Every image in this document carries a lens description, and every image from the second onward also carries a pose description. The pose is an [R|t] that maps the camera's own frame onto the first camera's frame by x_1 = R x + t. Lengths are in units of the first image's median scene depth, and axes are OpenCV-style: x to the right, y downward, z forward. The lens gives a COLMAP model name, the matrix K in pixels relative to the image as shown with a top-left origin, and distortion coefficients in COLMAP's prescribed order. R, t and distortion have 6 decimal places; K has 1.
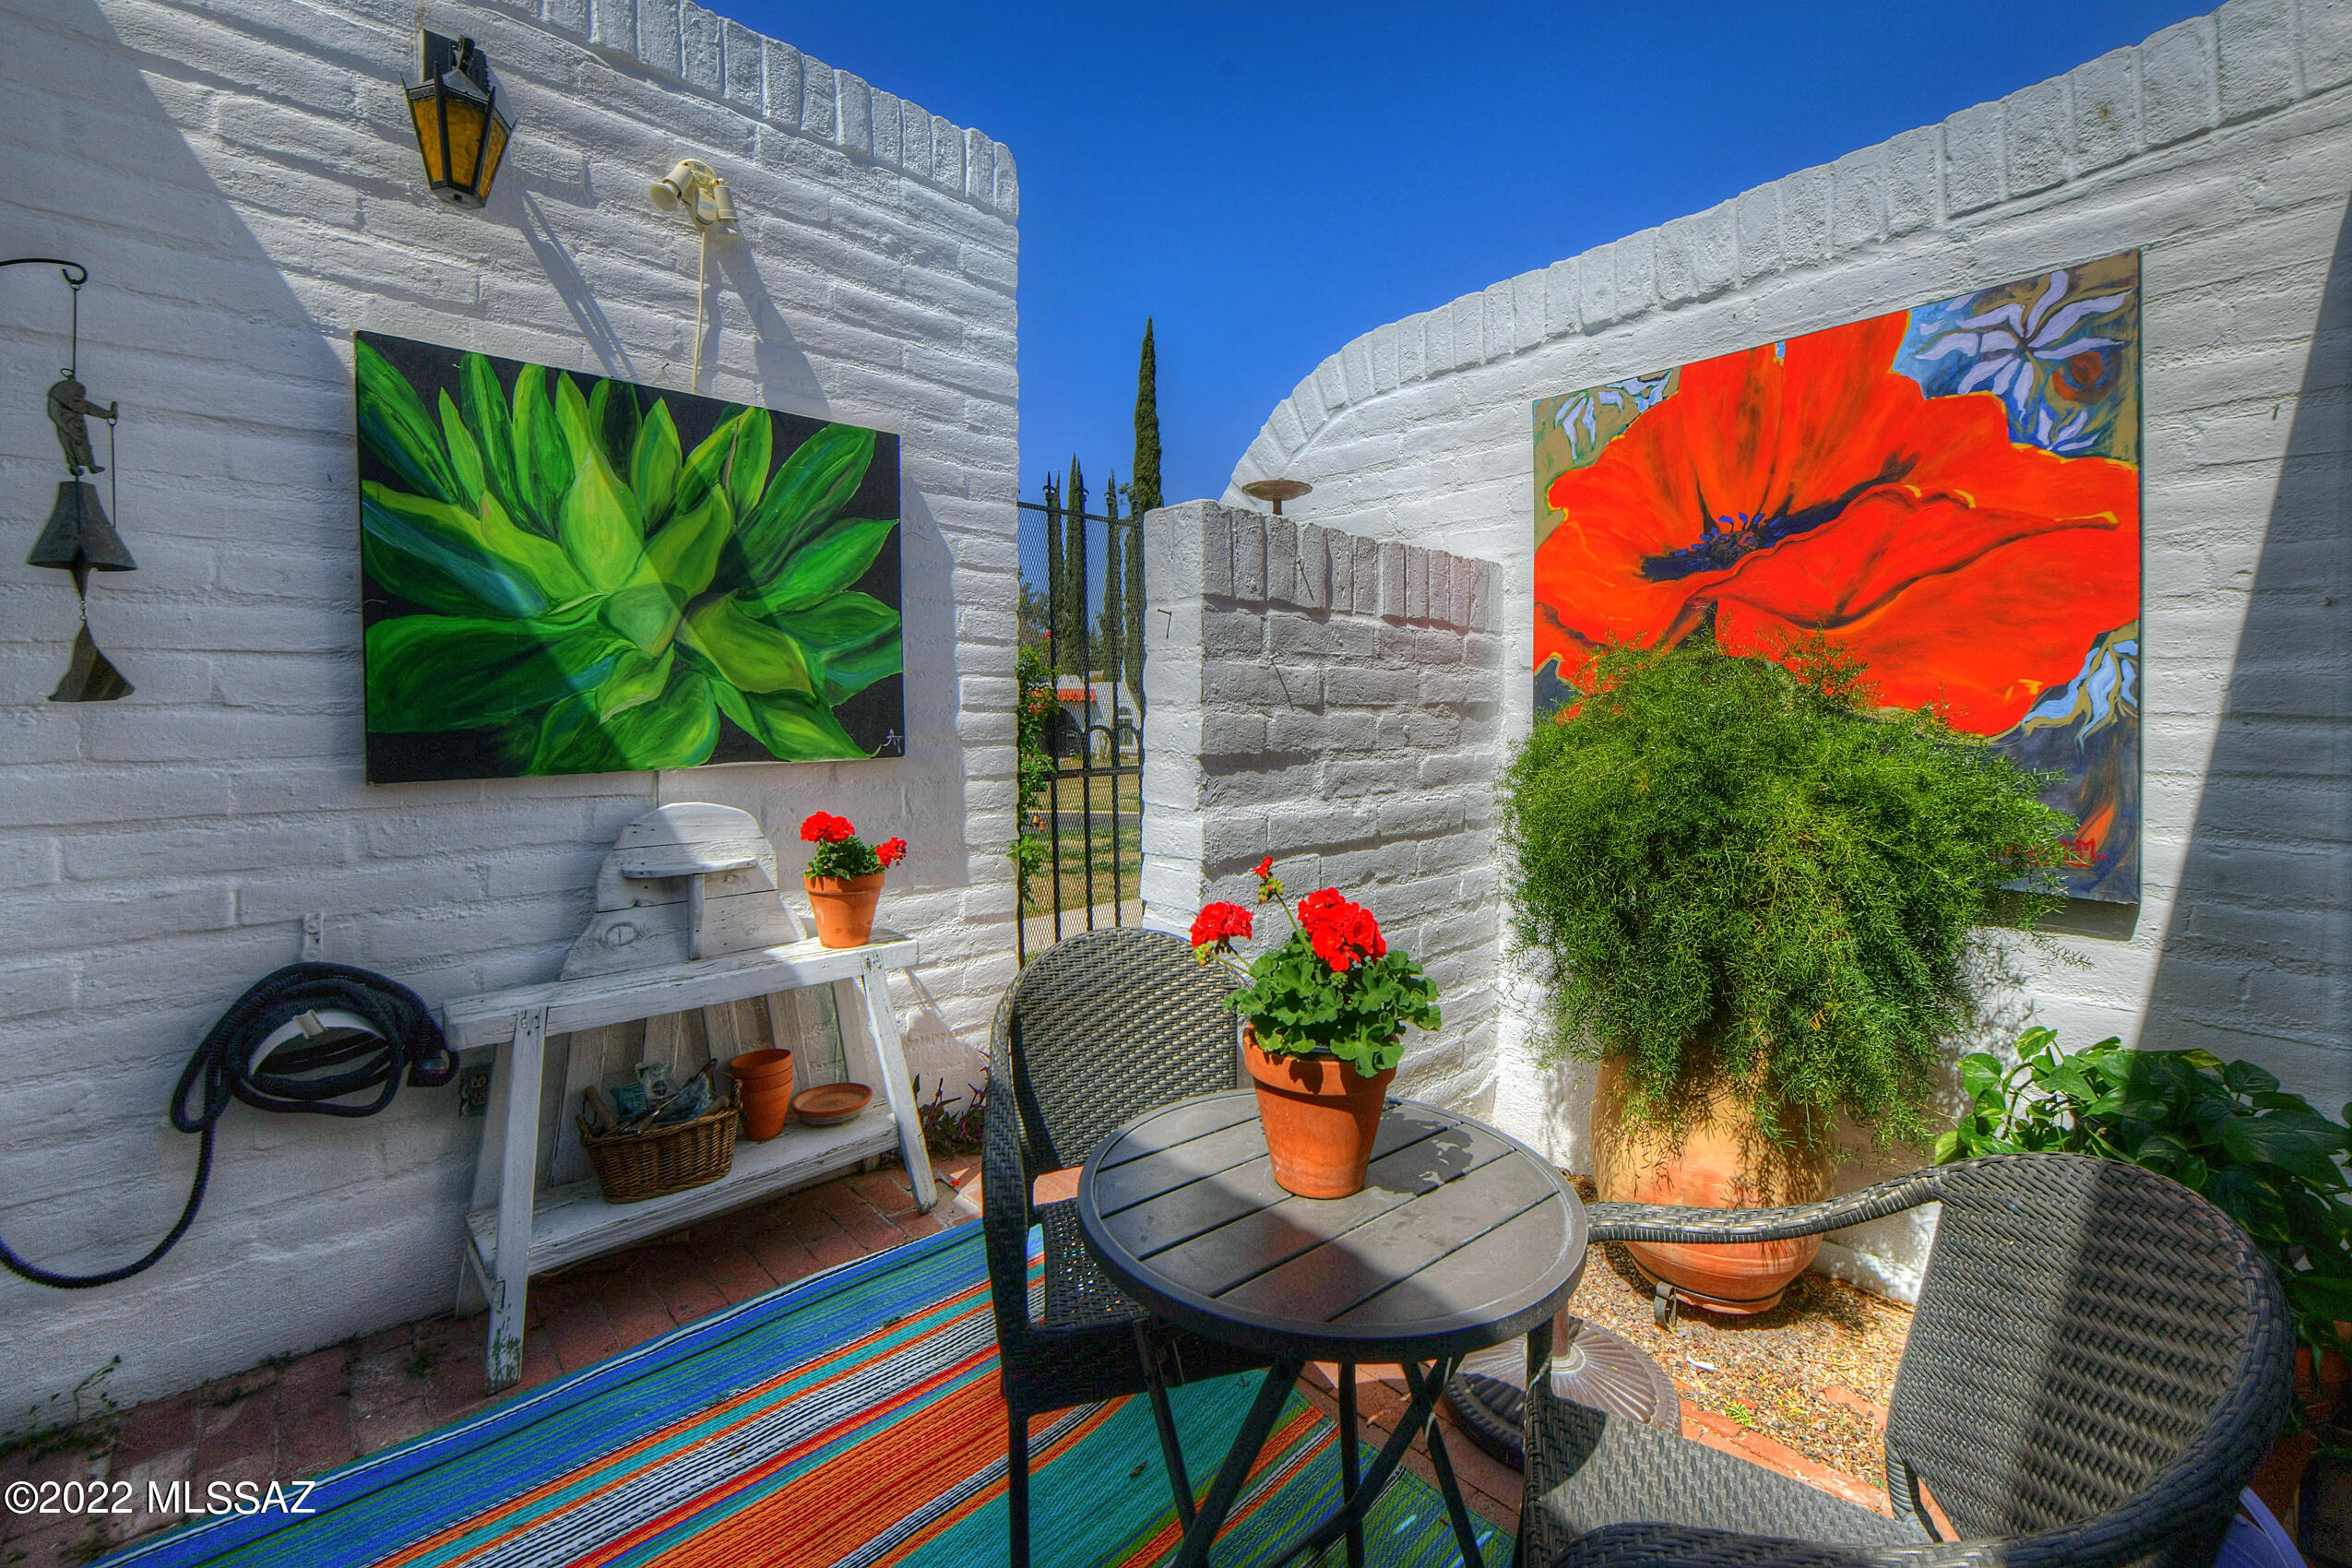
lens RADIAL K [[941.8, 0, 1219.0], [0, 941.8, 748.4], [0, 0, 1]] dist [-0.005662, -0.001132]
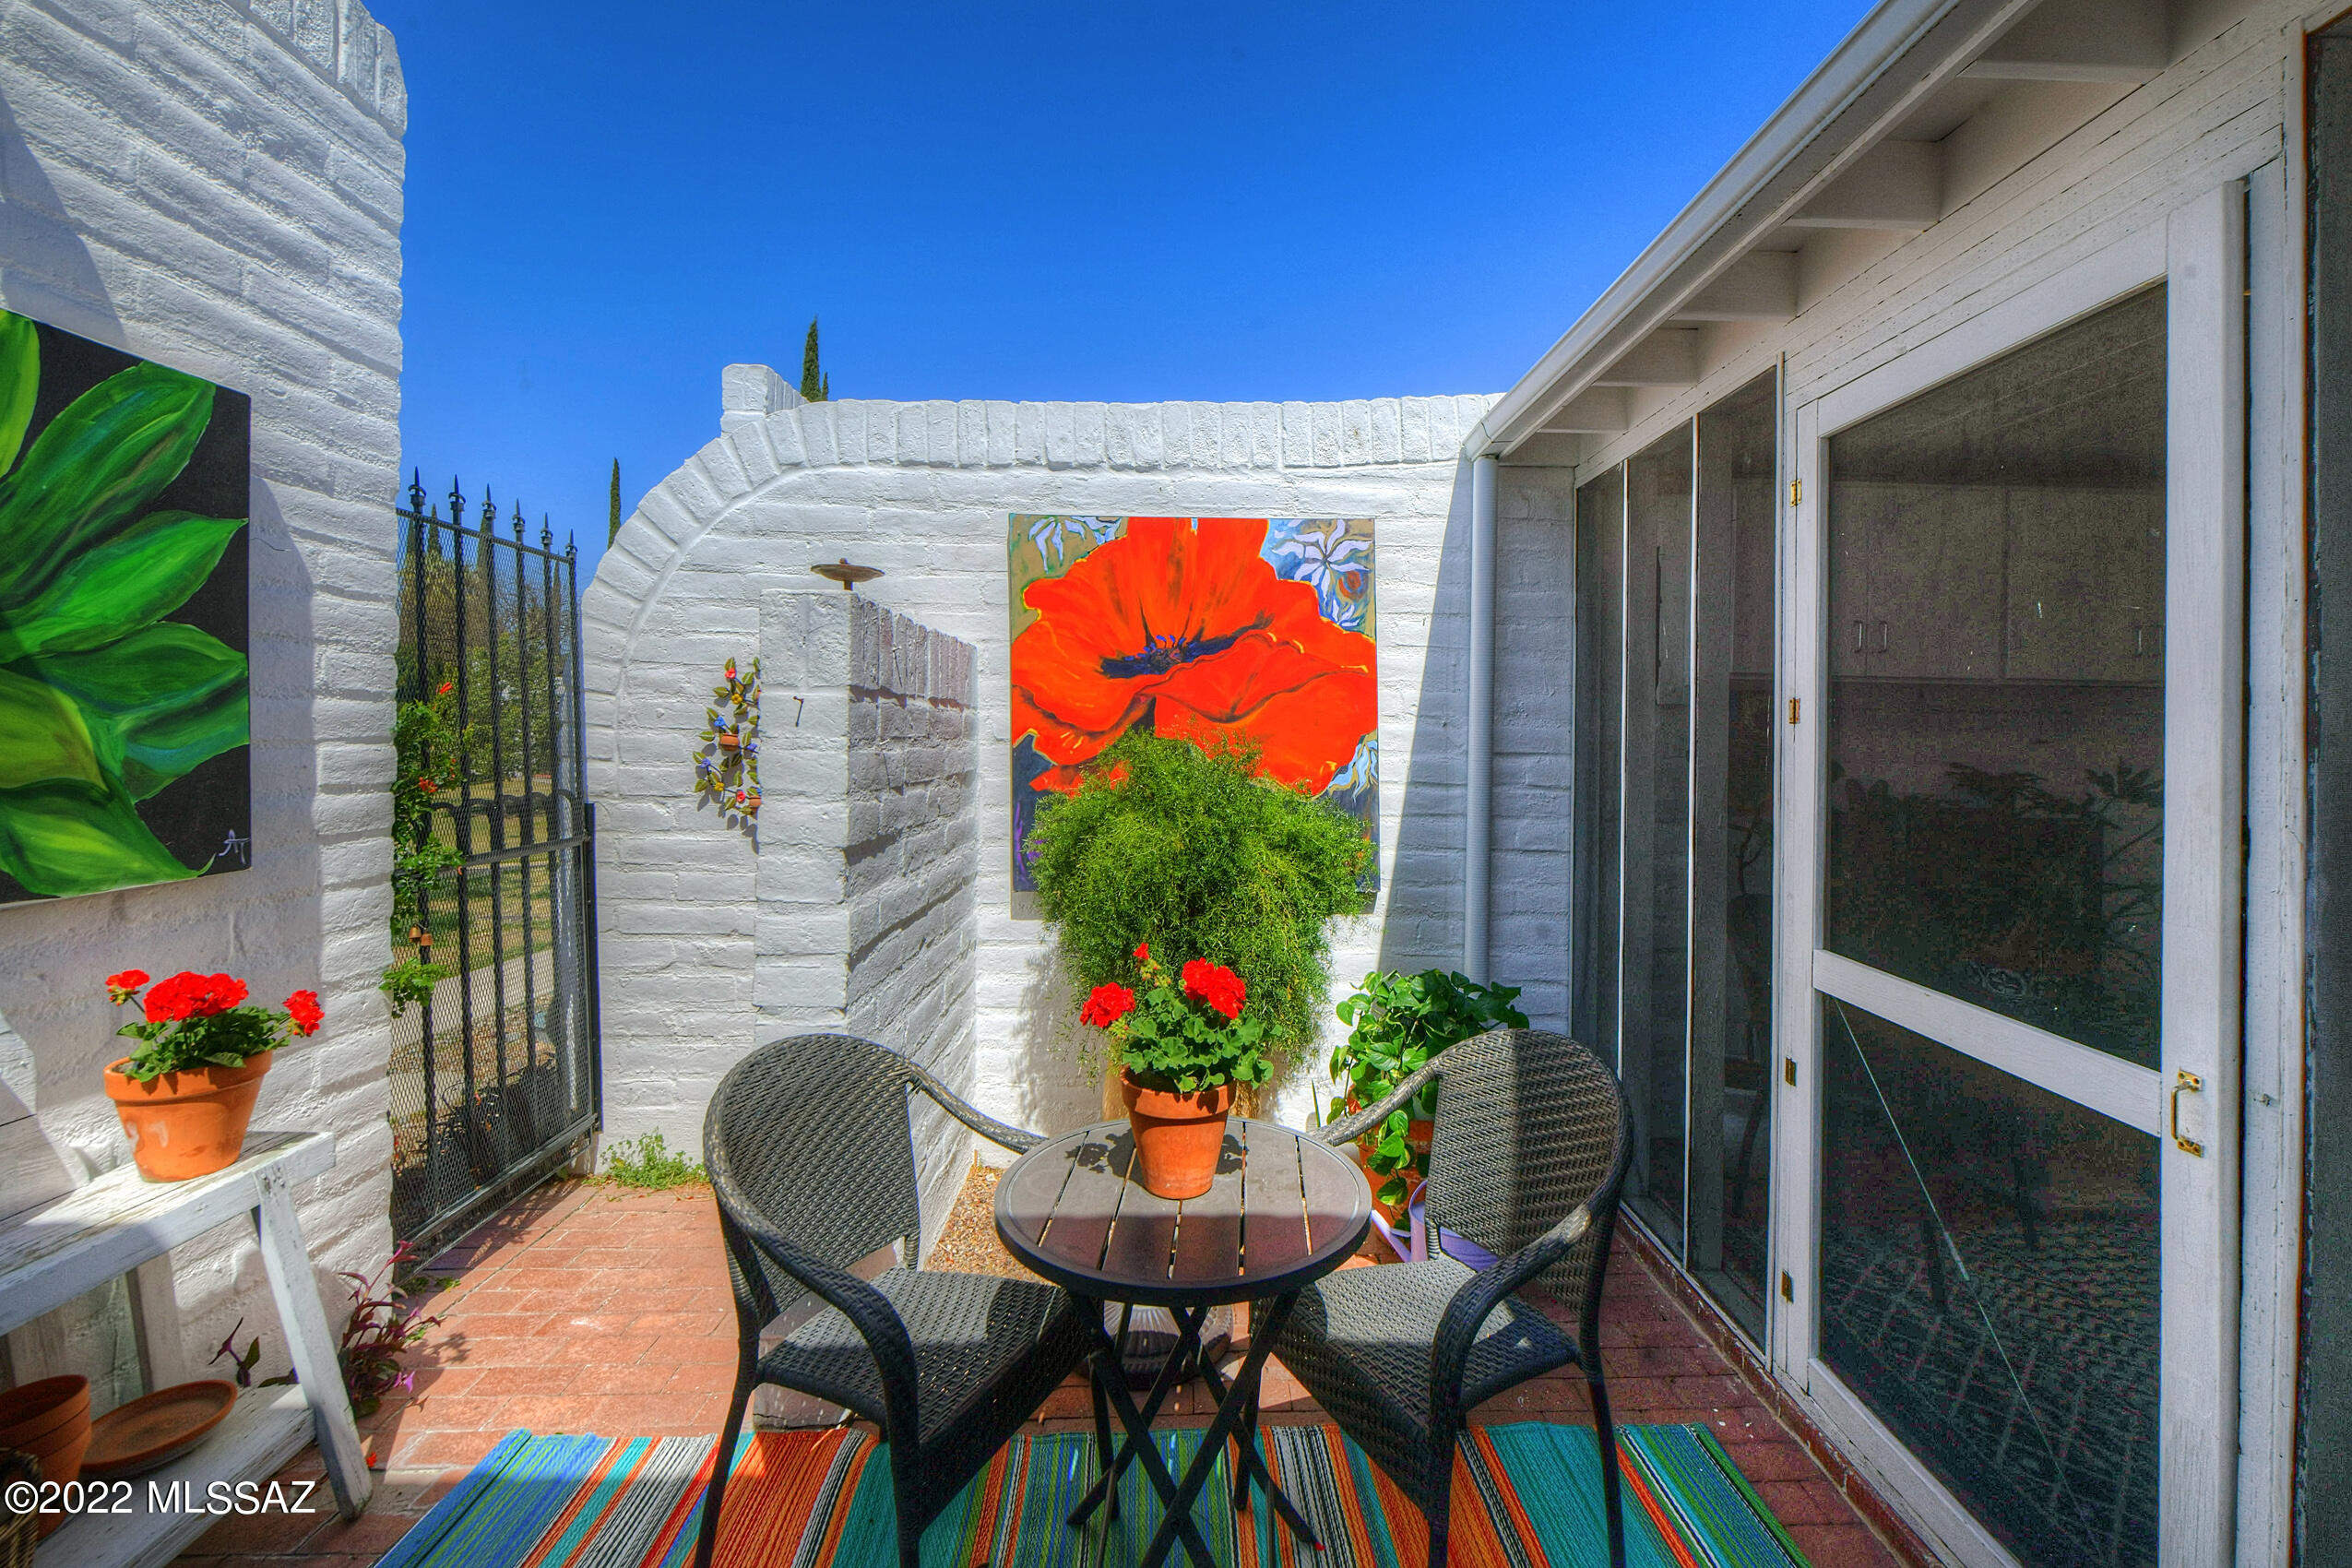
lens RADIAL K [[941.8, 0, 1214.8], [0, 941.8, 740.5], [0, 0, 1]] dist [-0.005662, -0.001132]
pose [[0.667965, 0.005568, 0.744172, -0.402784], [0.016418, 0.999618, -0.022216, -0.061585], [-0.744012, 0.027057, 0.667618, 0.037301]]
